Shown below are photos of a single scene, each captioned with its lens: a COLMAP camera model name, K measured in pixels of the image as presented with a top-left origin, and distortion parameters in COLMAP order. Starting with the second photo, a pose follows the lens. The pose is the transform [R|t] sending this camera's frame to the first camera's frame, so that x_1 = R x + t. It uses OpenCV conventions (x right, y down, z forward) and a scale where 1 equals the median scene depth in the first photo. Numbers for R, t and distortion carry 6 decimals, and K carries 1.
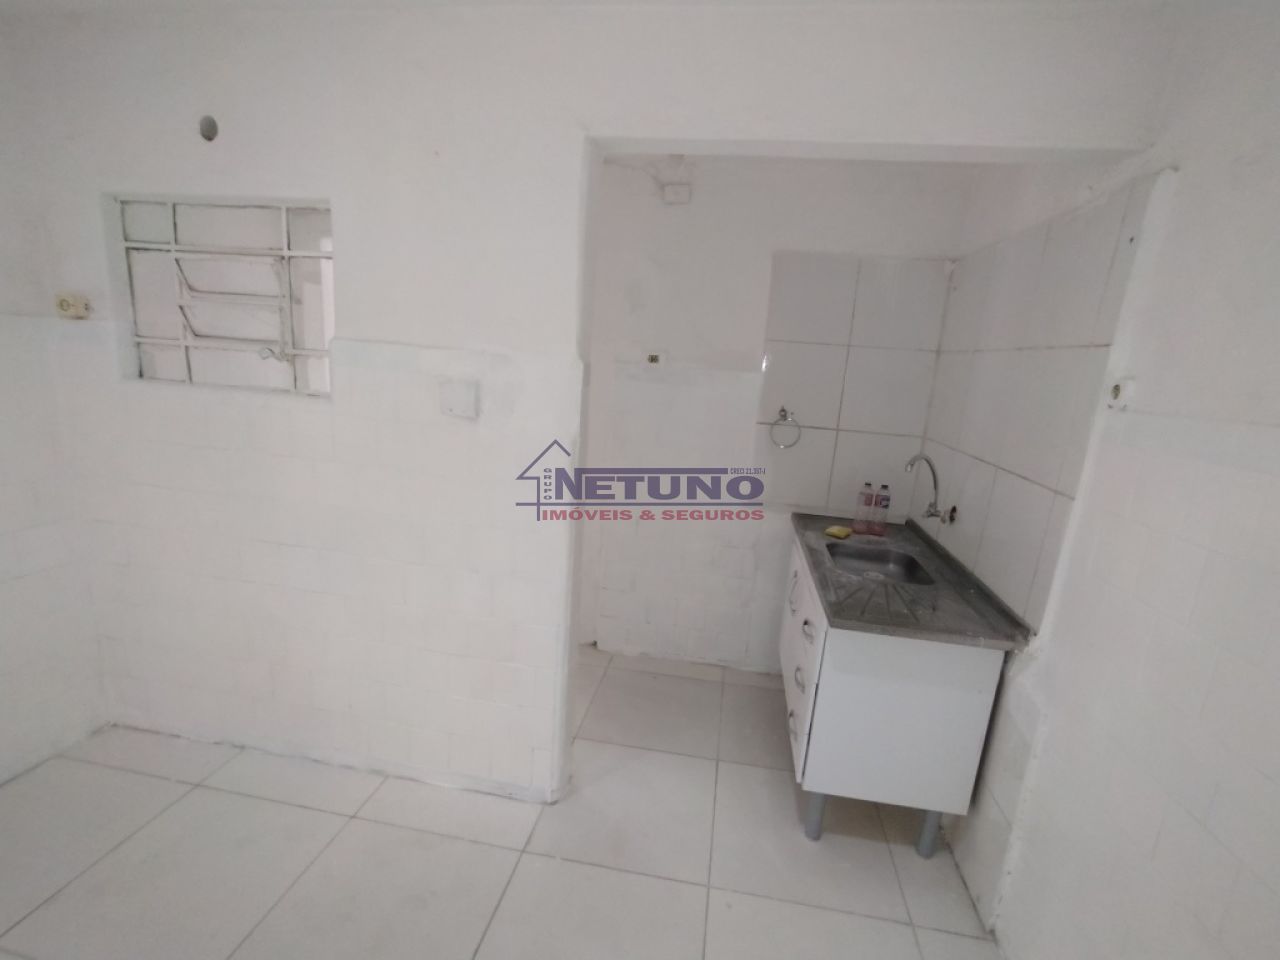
lens RADIAL K [[581.7, 0, 643.6], [0, 581.7, 487.3], [0, 0, 1]] dist [-0.017167, 0.002293]
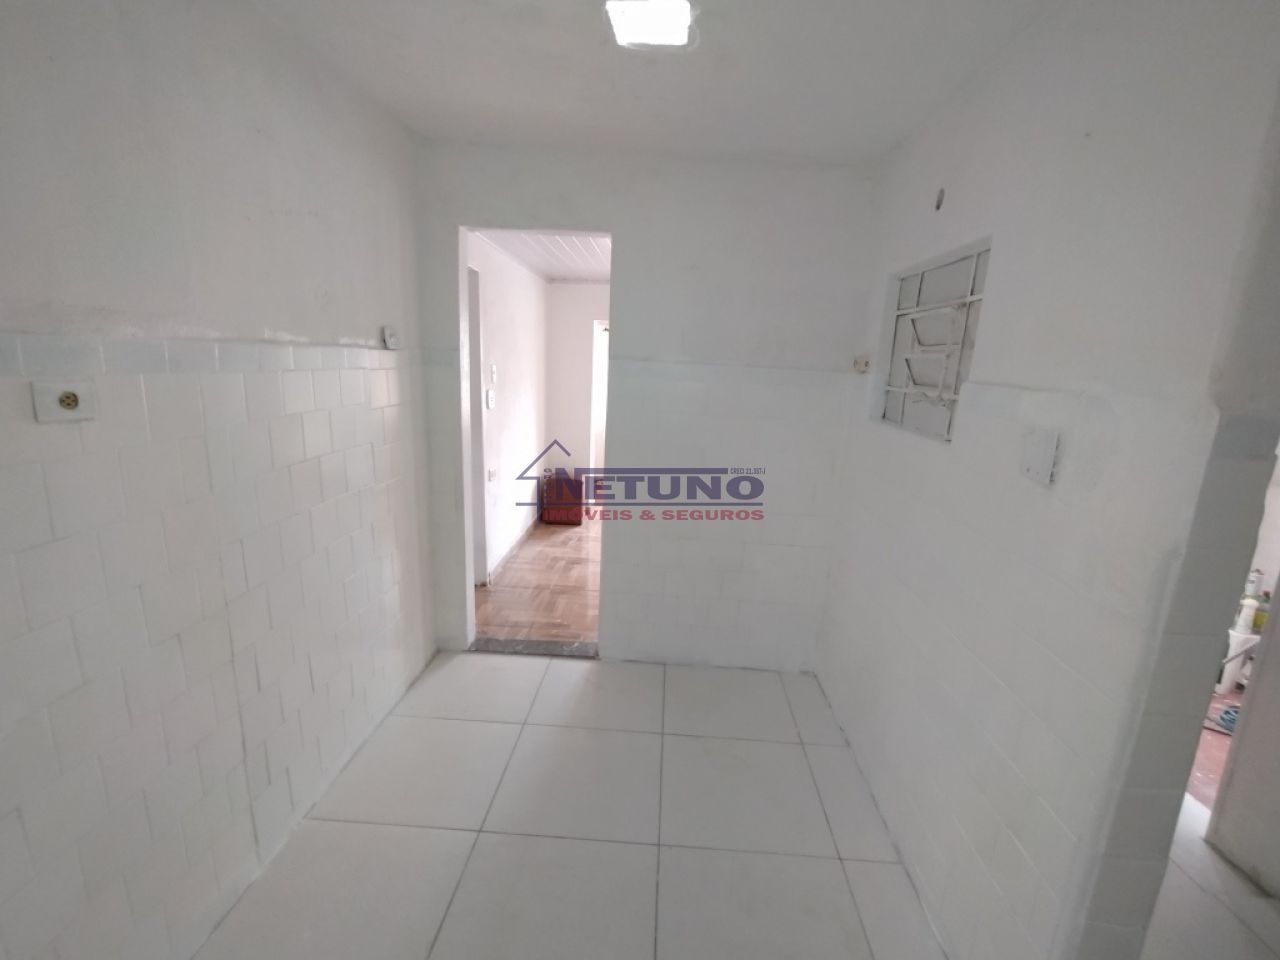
lens RADIAL K [[581.7, 0, 647.1], [0, 581.7, 488.0], [0, 0, 1]] dist [-0.017167, 0.002293]
pose [[0.115516, 0.147129, -0.982349, 0.325837], [-0.251339, 0.961115, 0.114393, -0.065676], [0.960981, 0.233689, 0.148003, 0.380139]]
